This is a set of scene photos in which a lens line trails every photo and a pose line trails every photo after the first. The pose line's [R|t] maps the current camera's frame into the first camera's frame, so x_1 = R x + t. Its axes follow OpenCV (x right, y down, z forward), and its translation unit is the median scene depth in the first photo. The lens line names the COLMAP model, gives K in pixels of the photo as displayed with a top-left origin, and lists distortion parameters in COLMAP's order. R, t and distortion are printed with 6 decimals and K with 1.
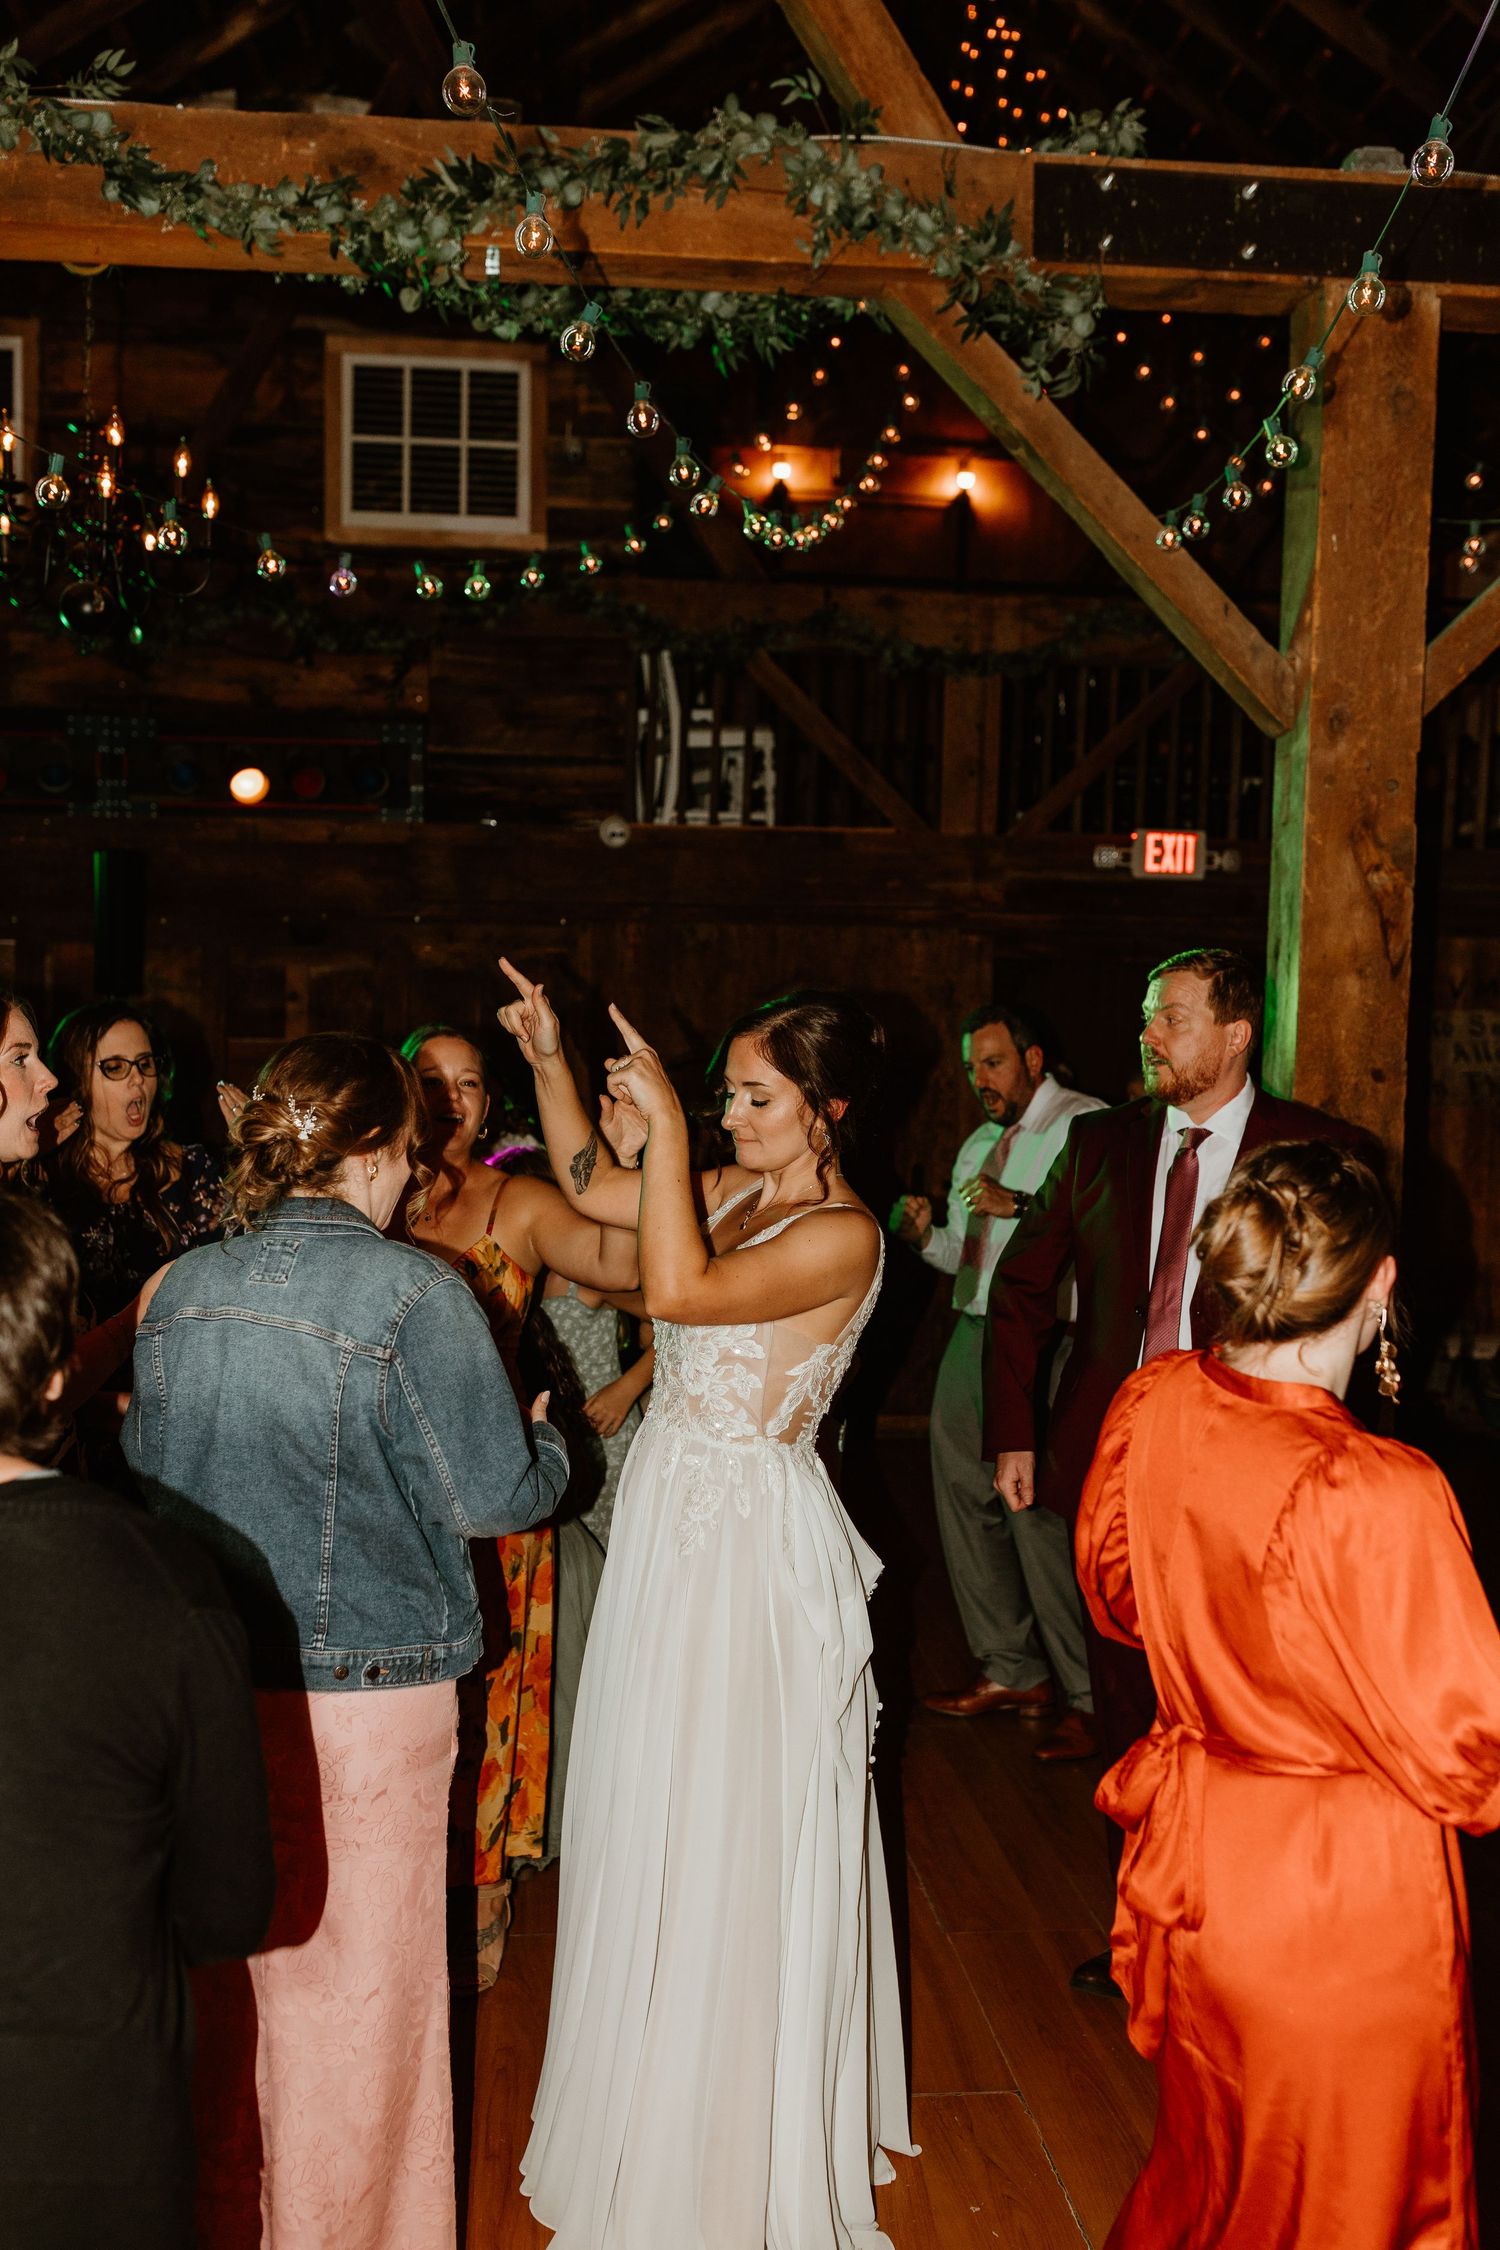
lens RADIAL K [[2086.7, 0, 745.7], [0, 2086.7, 1196.6], [0, 0, 1]] dist [0.007881, -0.003300]
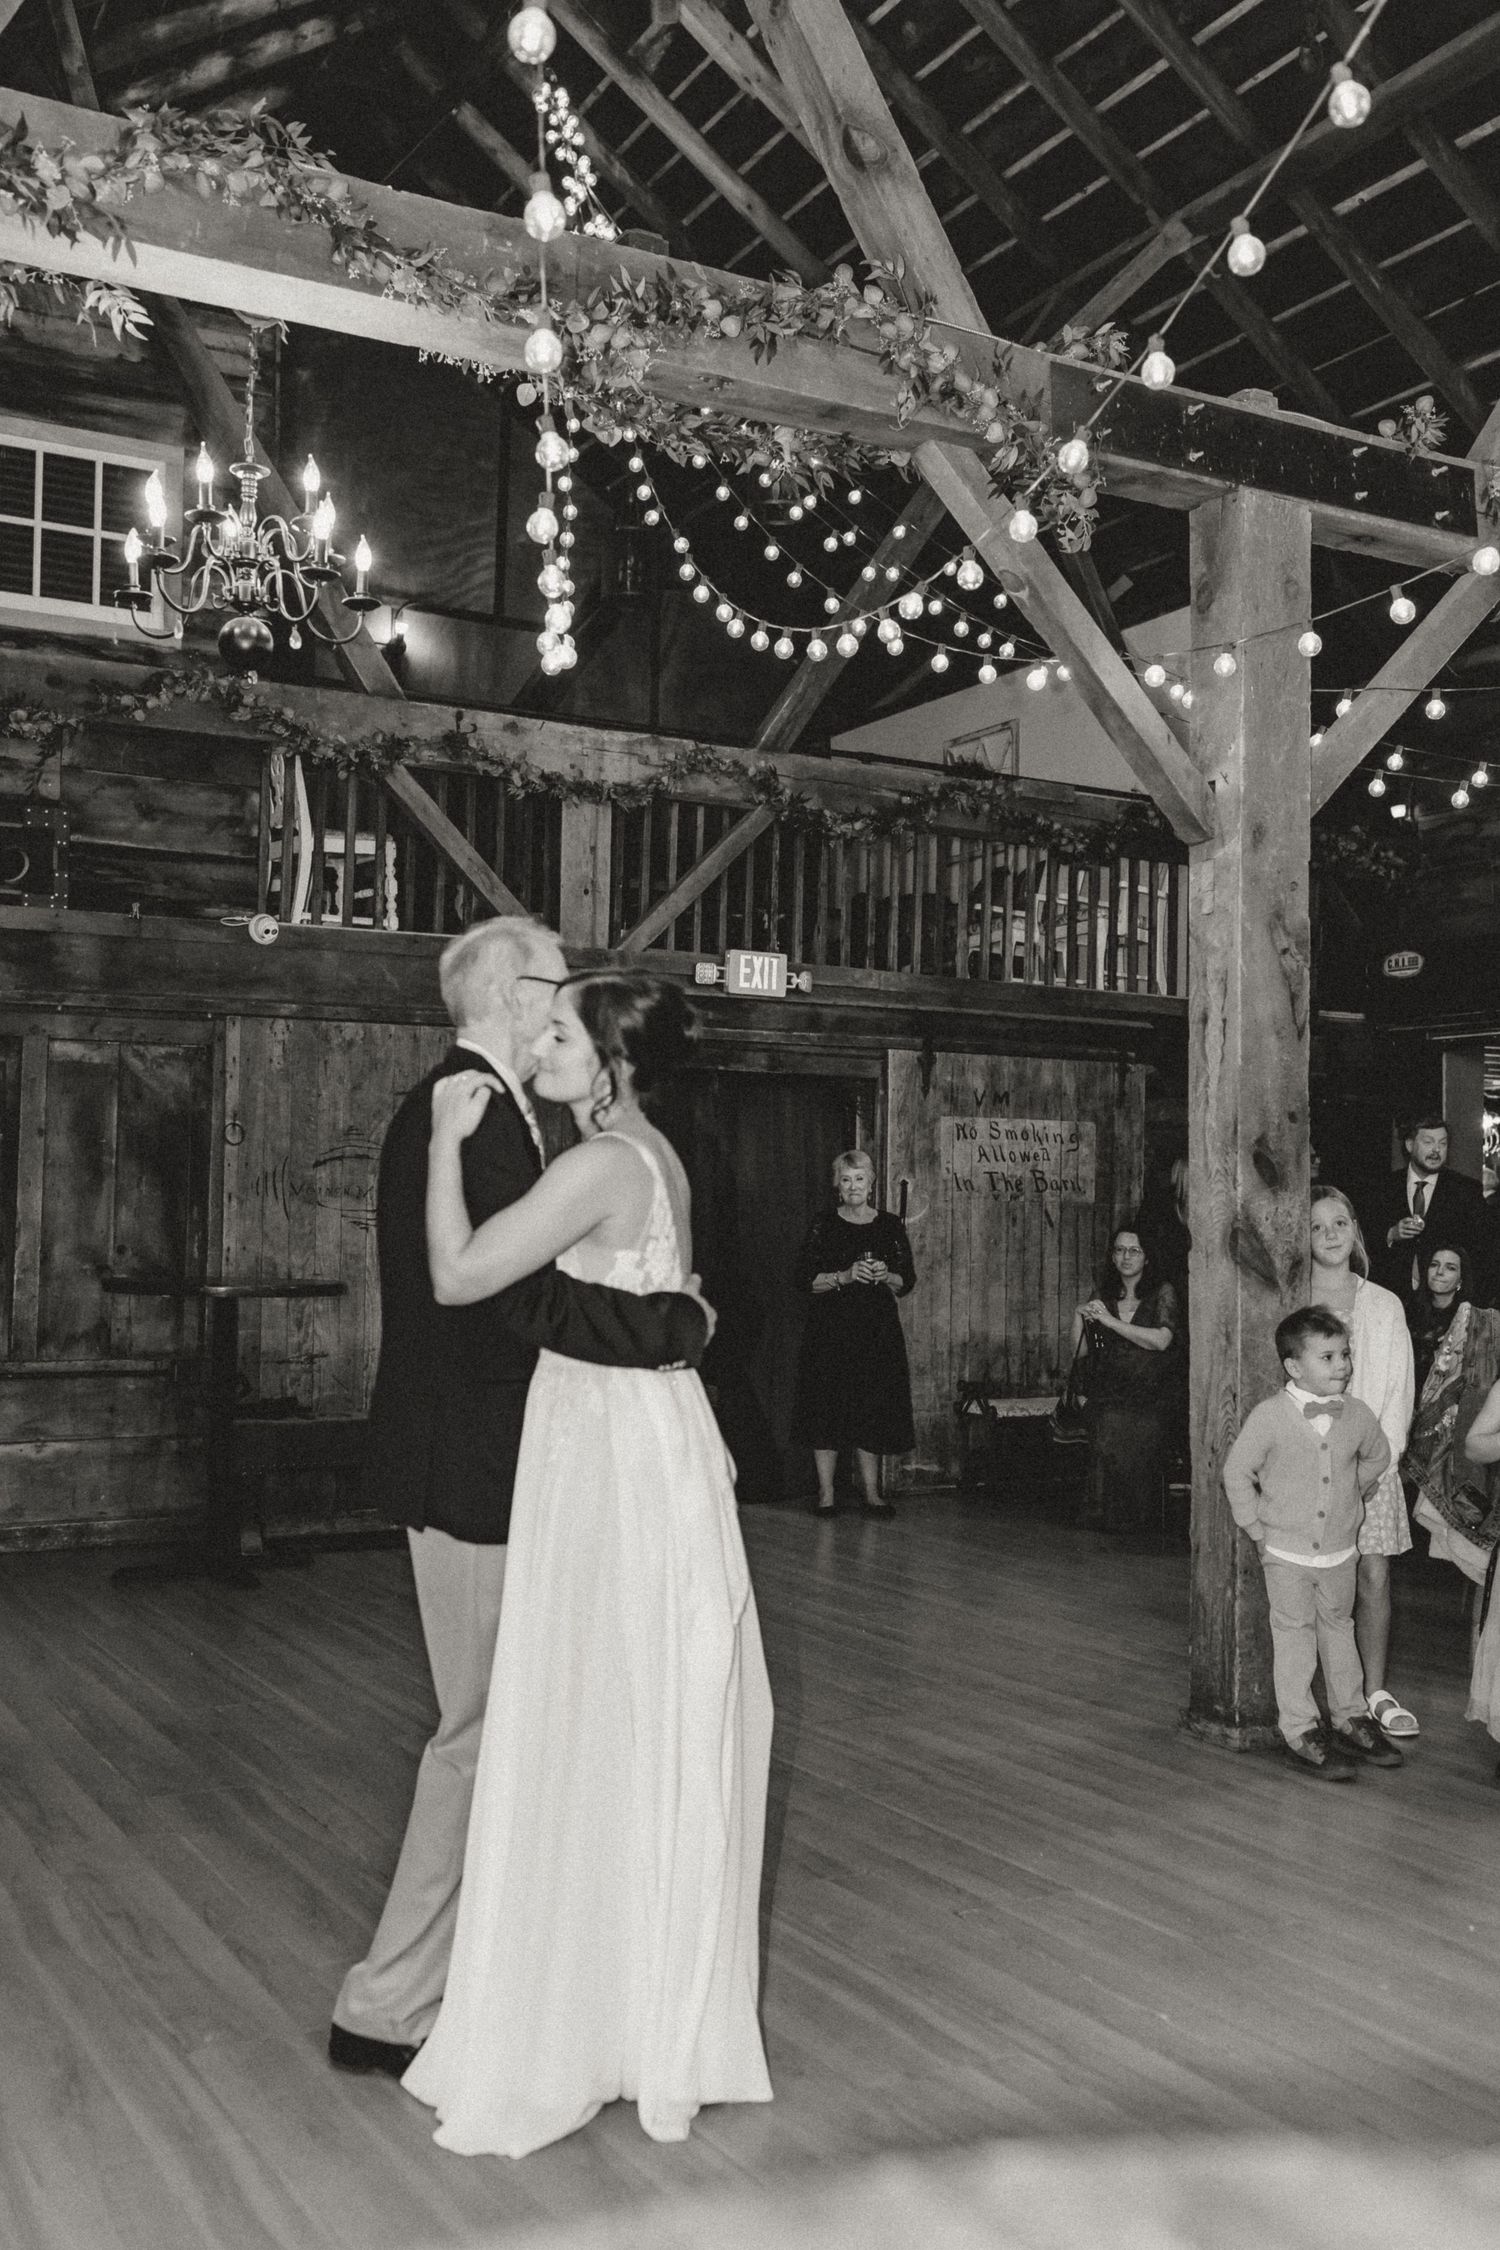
lens RADIAL K [[2086.7, 0, 745.7], [0, 2086.7, 1196.6], [0, 0, 1]] dist [0.007881, -0.003300]
pose [[0.916795, -0.005589, 0.399319, -0.492071], [0.036996, 0.996791, -0.070987, 0.065030], [-0.397641, 0.079854, 0.914060, 0.001297]]
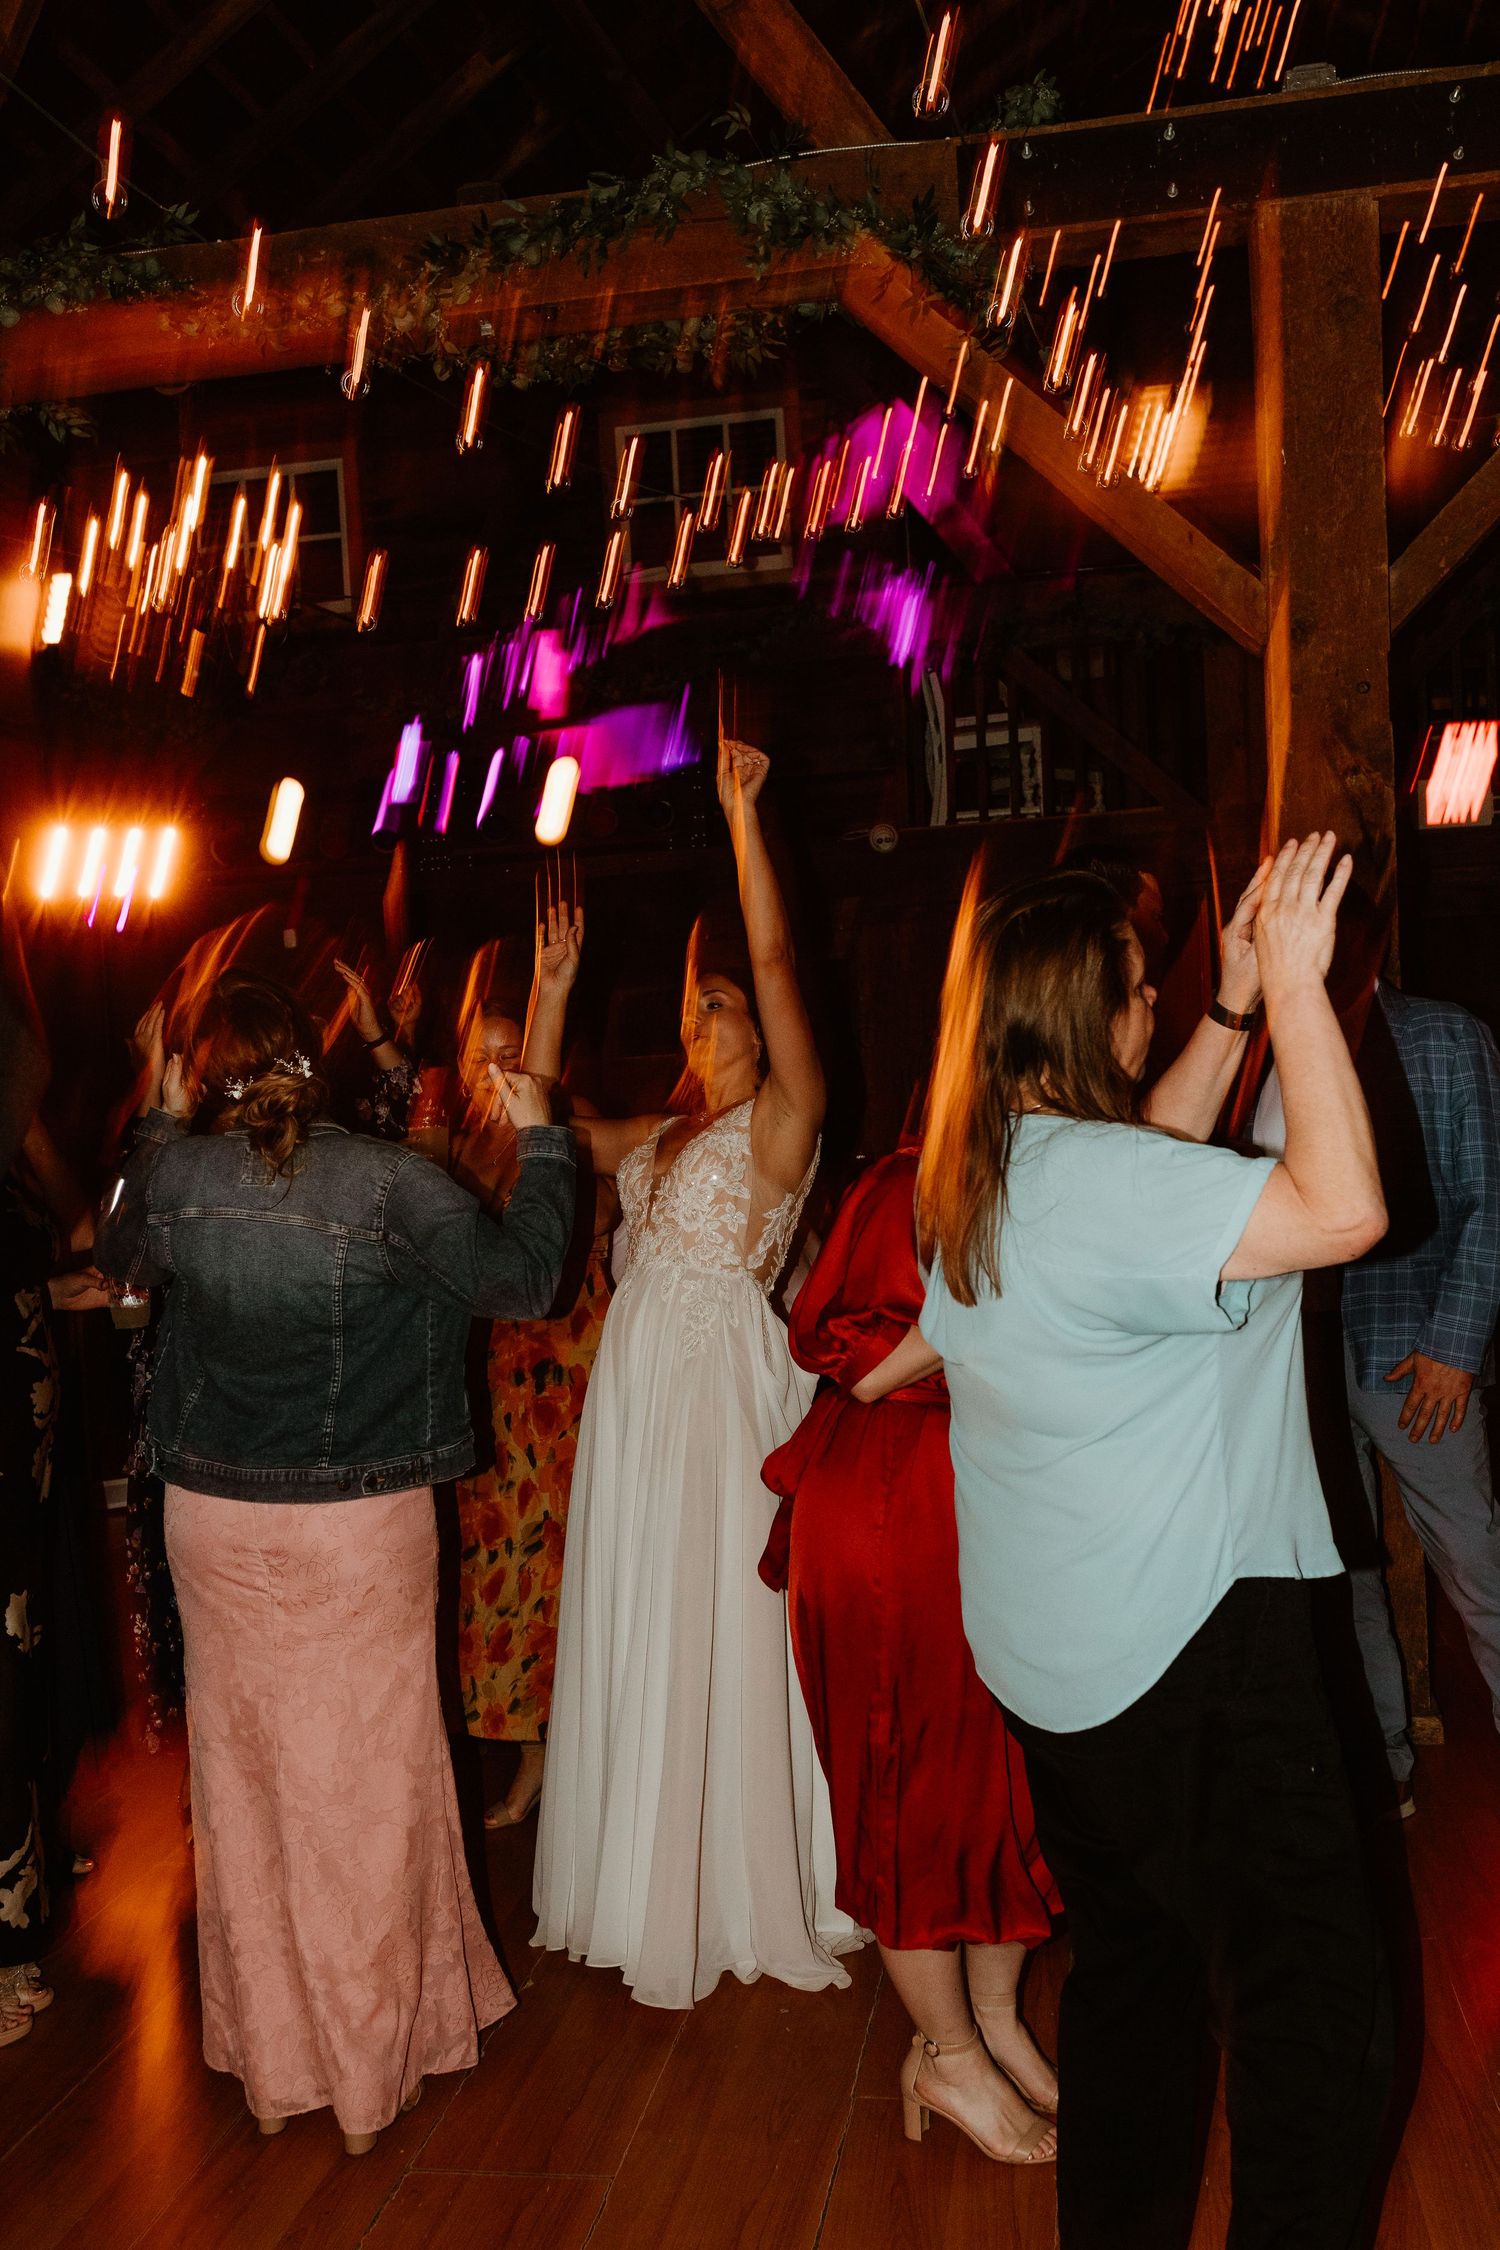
lens RADIAL K [[2086.7, 0, 745.7], [0, 2086.7, 1196.6], [0, 0, 1]] dist [0.007881, -0.003300]
pose [[0.960648, -0.055932, -0.272080, 0.283700], [0.049839, 0.998329, -0.029259, 0.061865], [0.273262, 0.014547, 0.961830, -0.042195]]
